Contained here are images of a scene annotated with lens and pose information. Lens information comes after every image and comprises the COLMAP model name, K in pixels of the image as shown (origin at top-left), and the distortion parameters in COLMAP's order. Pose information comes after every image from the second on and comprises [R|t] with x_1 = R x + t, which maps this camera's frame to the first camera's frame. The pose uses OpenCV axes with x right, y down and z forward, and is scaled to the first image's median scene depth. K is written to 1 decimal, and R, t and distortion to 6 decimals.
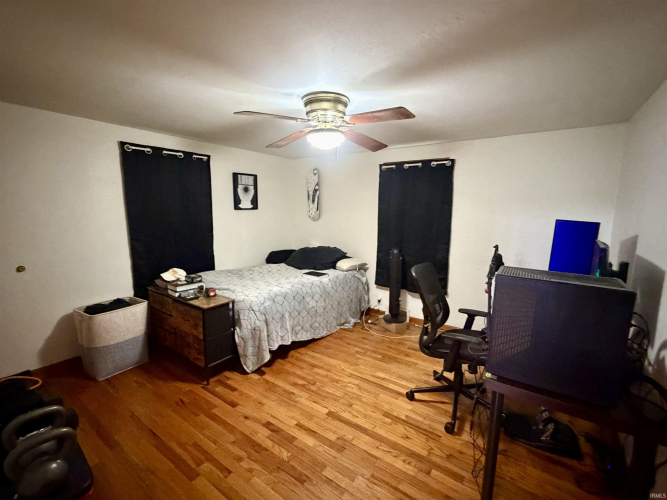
lens RADIAL K [[303.5, 0, 333.5], [0, 303.5, 250.0], [0, 0, 1]] dist [-0.000802, -0.000118]
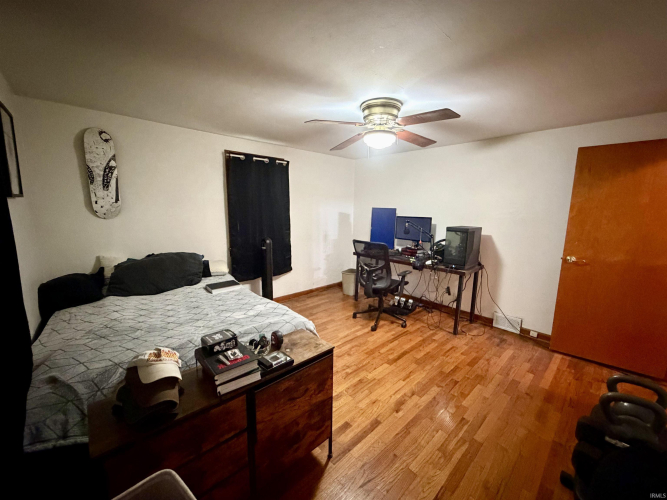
lens RADIAL K [[273.4, 0, 333.5], [0, 273.4, 250.0], [0, 0, 1]] dist [0.000023, 0.000043]
pose [[0.186588, -0.163203, 0.968788, -1.003540], [0.127272, 0.981811, 0.140884, -0.104914], [-0.974159, 0.097012, 0.203966, 0.882973]]
